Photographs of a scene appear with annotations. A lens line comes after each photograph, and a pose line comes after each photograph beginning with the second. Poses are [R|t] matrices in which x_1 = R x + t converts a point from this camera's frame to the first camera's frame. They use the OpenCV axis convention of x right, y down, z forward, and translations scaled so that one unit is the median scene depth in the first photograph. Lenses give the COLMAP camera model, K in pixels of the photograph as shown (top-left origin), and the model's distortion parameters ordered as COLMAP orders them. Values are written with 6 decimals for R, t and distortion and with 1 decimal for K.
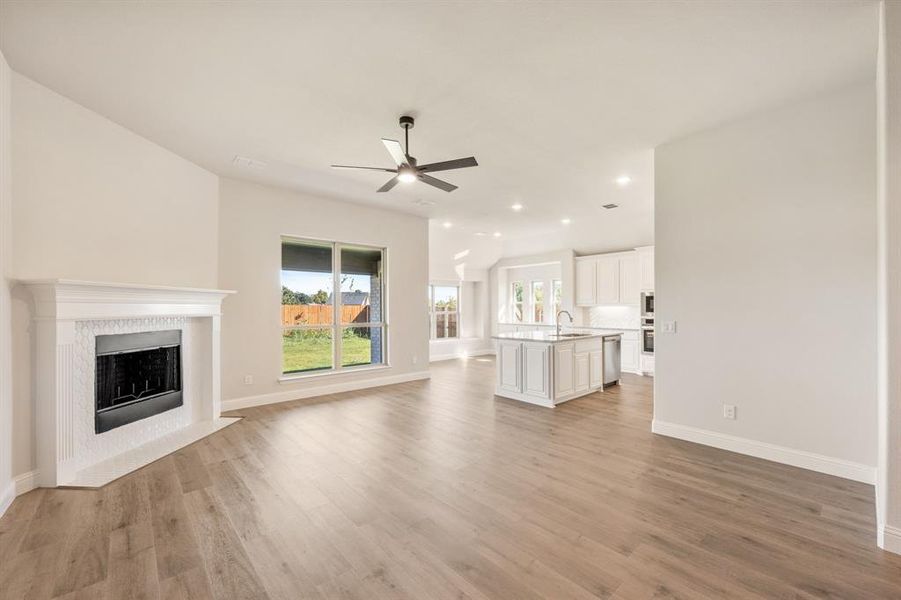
lens RADIAL K [[365.5, 0, 450.5], [0, 365.5, 300.0], [0, 0, 1]] dist [-0.002072, -0.000254]
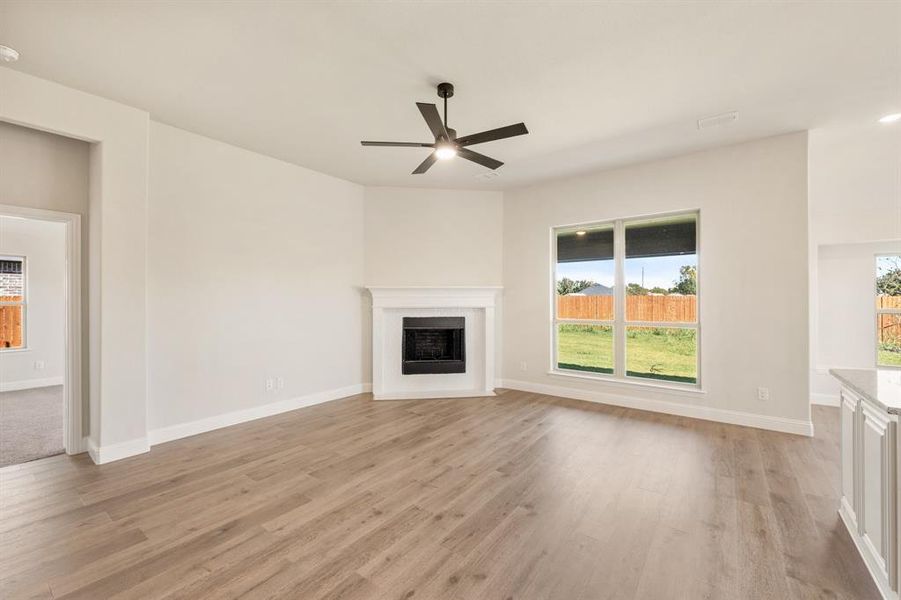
lens RADIAL K [[369.9, 0, 452.0], [0, 369.9, 300.7], [0, 0, 1]] dist [-0.001733, -0.000129]
pose [[0.205565, 0.002244, -0.978641, 0.686630], [0.018208, 0.999816, 0.006117, 0.012629], [0.978474, -0.019076, 0.205487, 0.764693]]
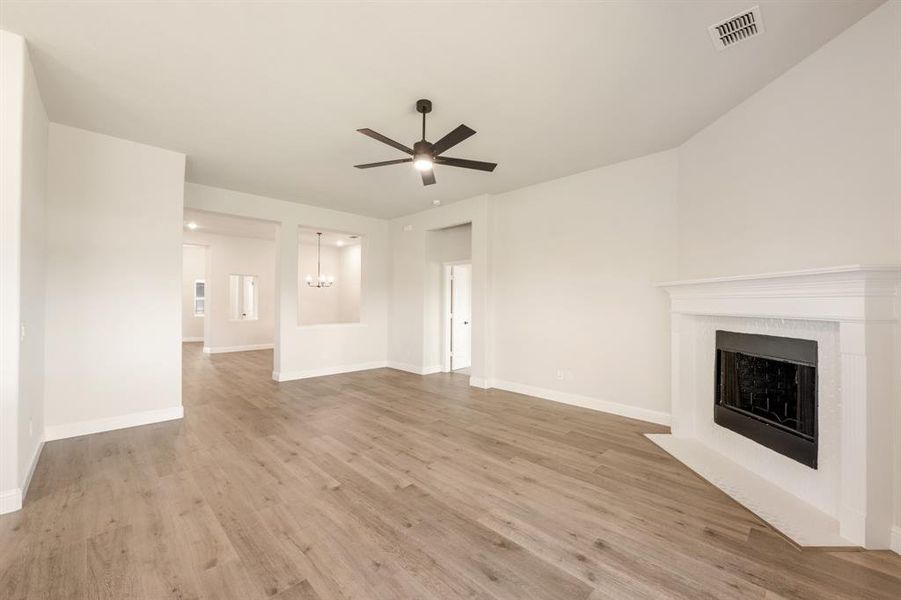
lens RADIAL K [[369.9, 0, 452.0], [0, 369.9, 300.7], [0, 0, 1]] dist [-0.001733, -0.000129]
pose [[-0.998629, -0.003275, -0.052243, -0.130225], [-0.002247, 0.999803, -0.019714, 0.032281], [0.052297, -0.019570, -0.998440, 1.786237]]
